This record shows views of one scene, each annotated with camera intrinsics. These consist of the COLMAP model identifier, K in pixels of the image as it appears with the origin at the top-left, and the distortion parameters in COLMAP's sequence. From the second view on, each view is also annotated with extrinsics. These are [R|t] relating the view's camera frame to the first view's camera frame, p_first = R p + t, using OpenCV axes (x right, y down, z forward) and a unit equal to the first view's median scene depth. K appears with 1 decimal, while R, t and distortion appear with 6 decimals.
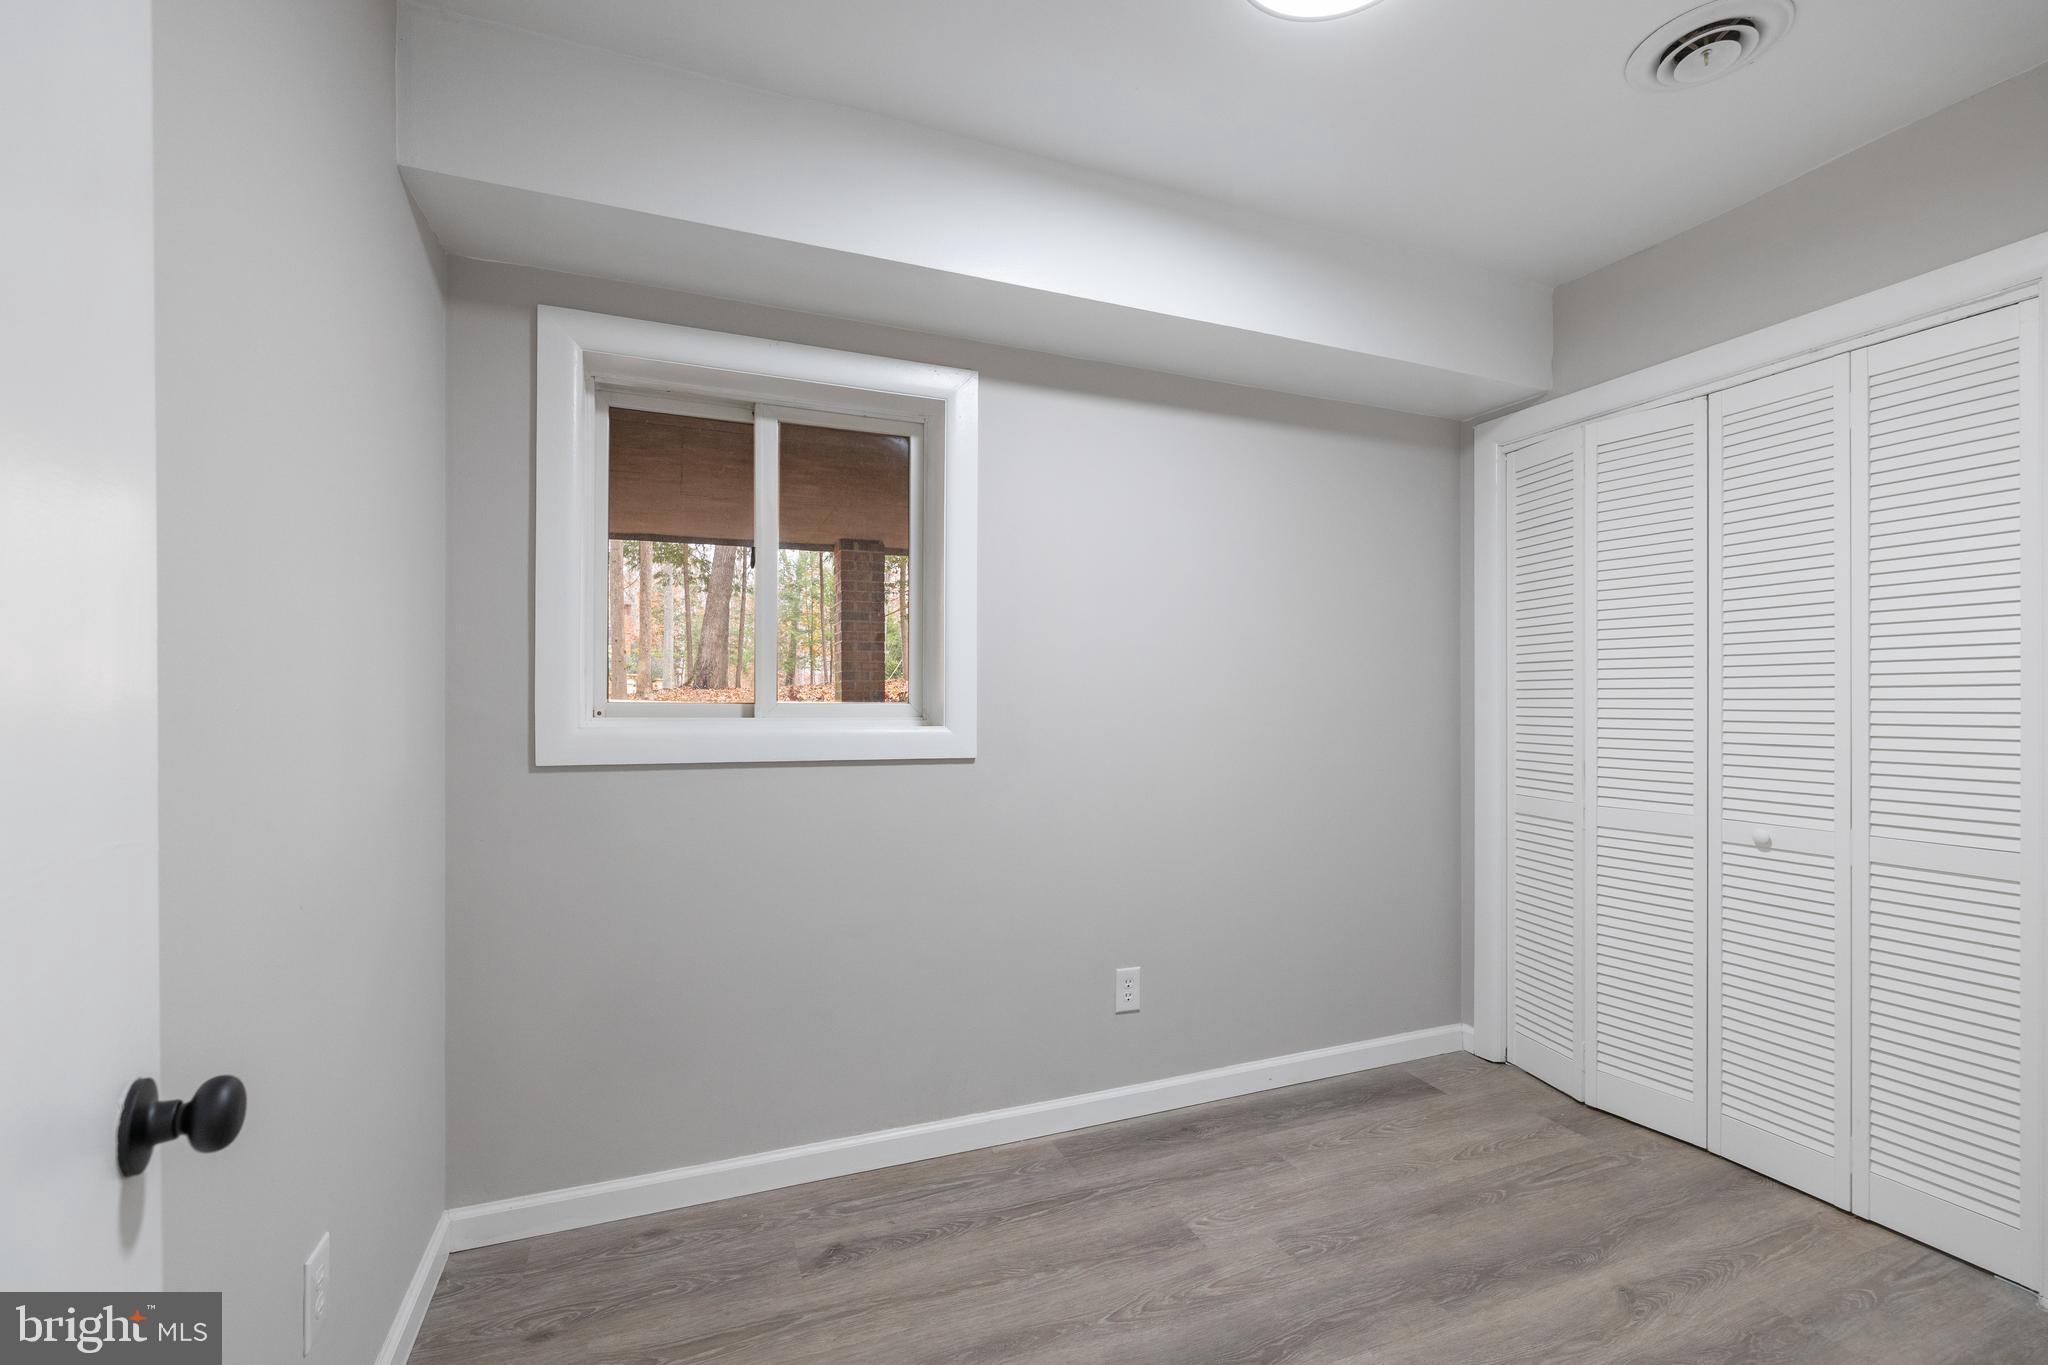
lens RADIAL K [[861.9, 0, 1030.5], [0, 861.9, 700.5], [0, 0, 1]] dist [0.000585, 0.000996]
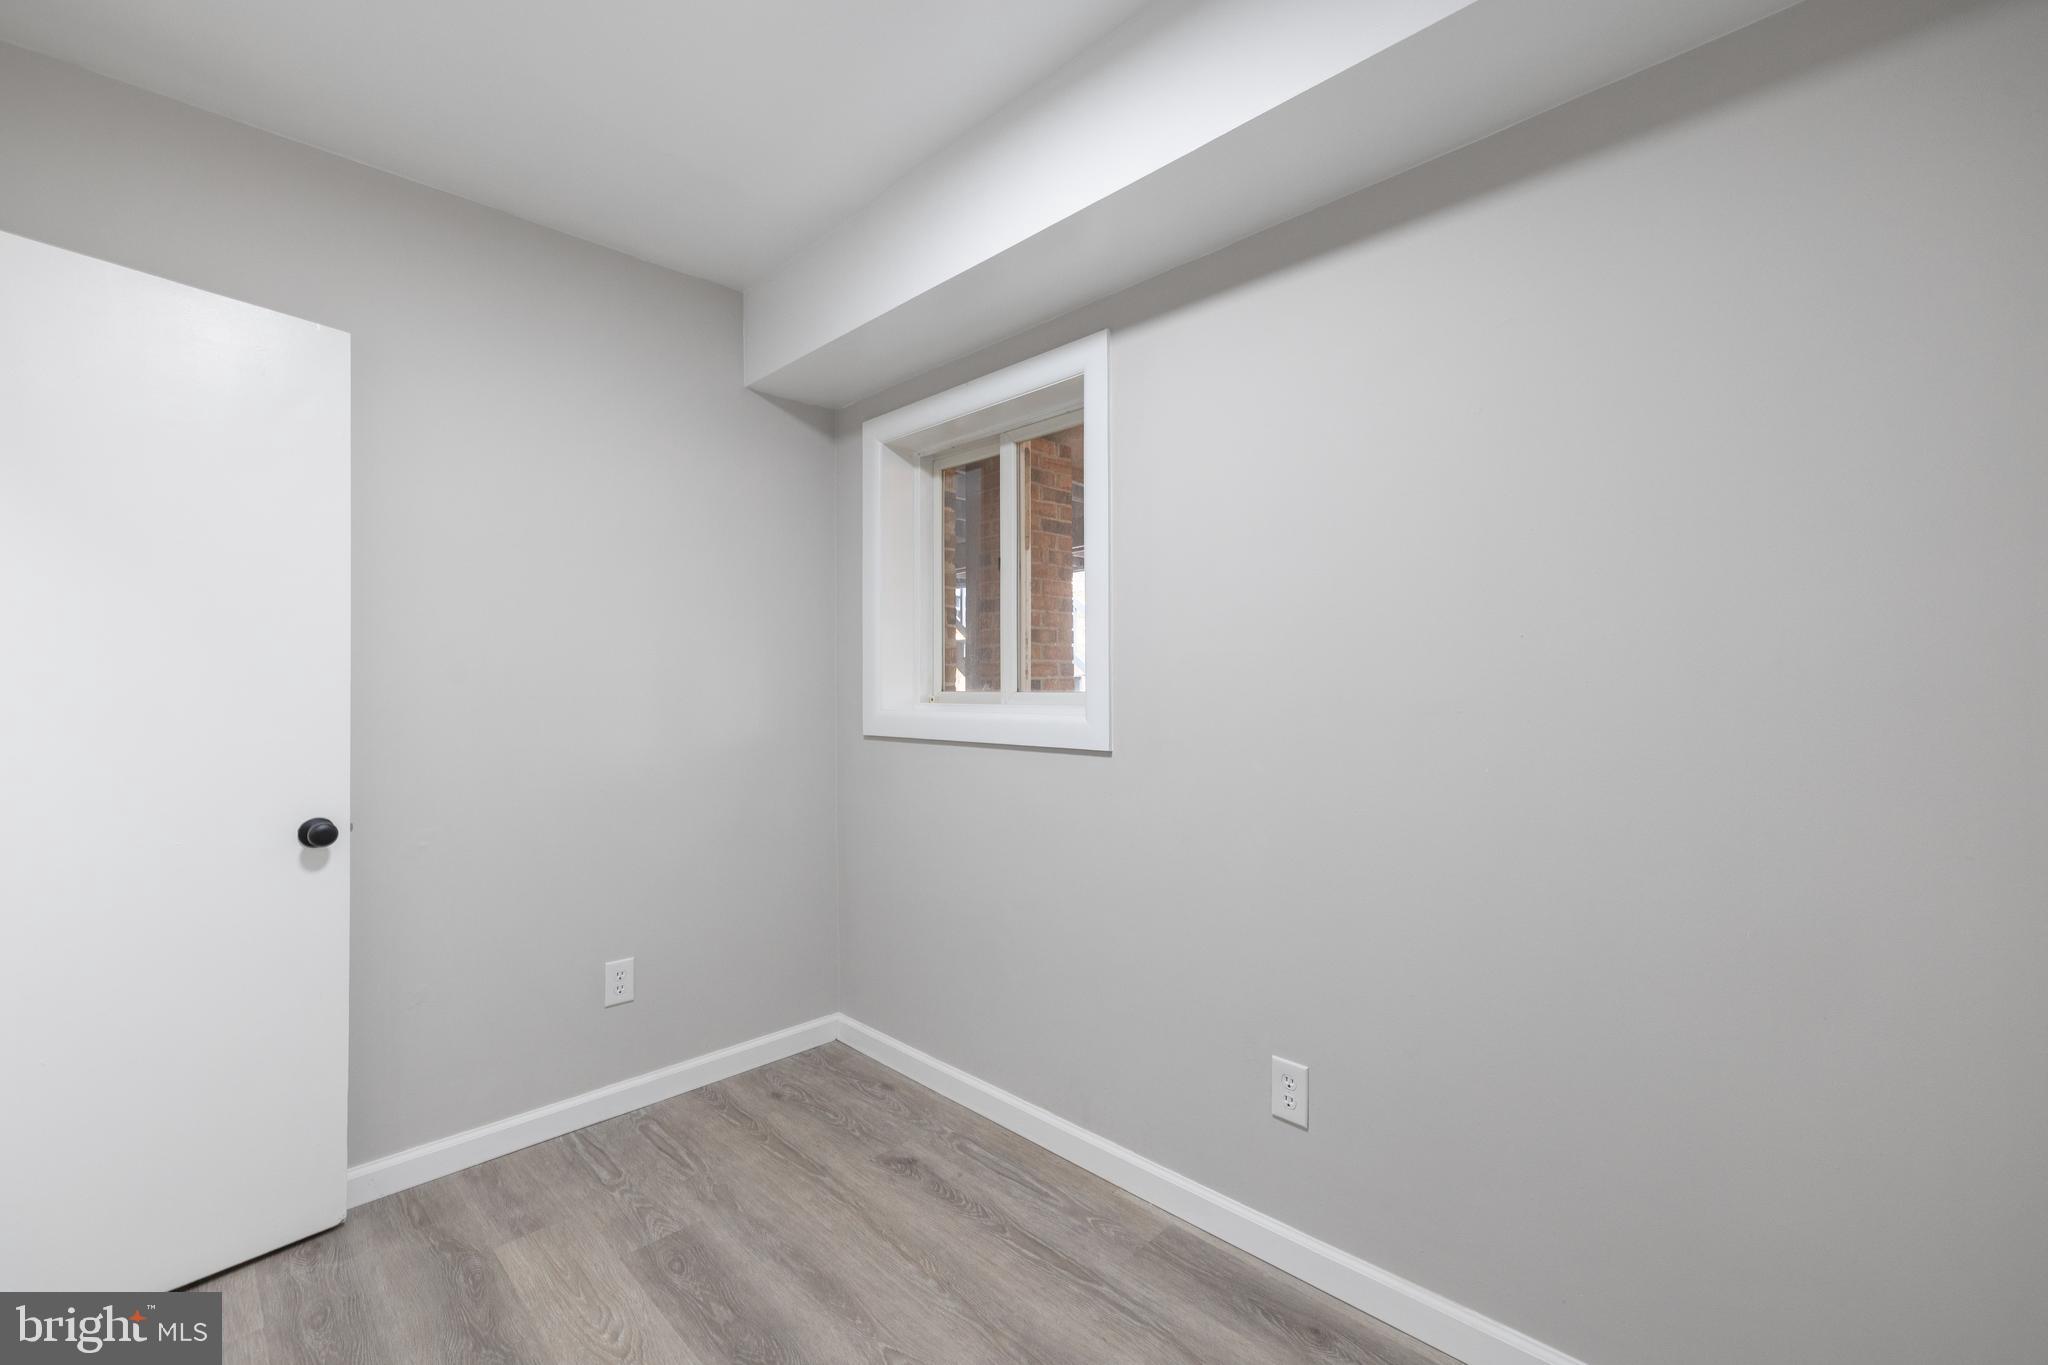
lens RADIAL K [[861.9, 0, 1030.9], [0, 861.9, 675.7], [0, 0, 1]] dist [0.000585, 0.000996]
pose [[0.398807, -0.015268, -0.916908, 0.869694], [0.006972, 0.999883, -0.013618, -0.001846], [0.917008, -0.000962, 0.398867, 0.652327]]
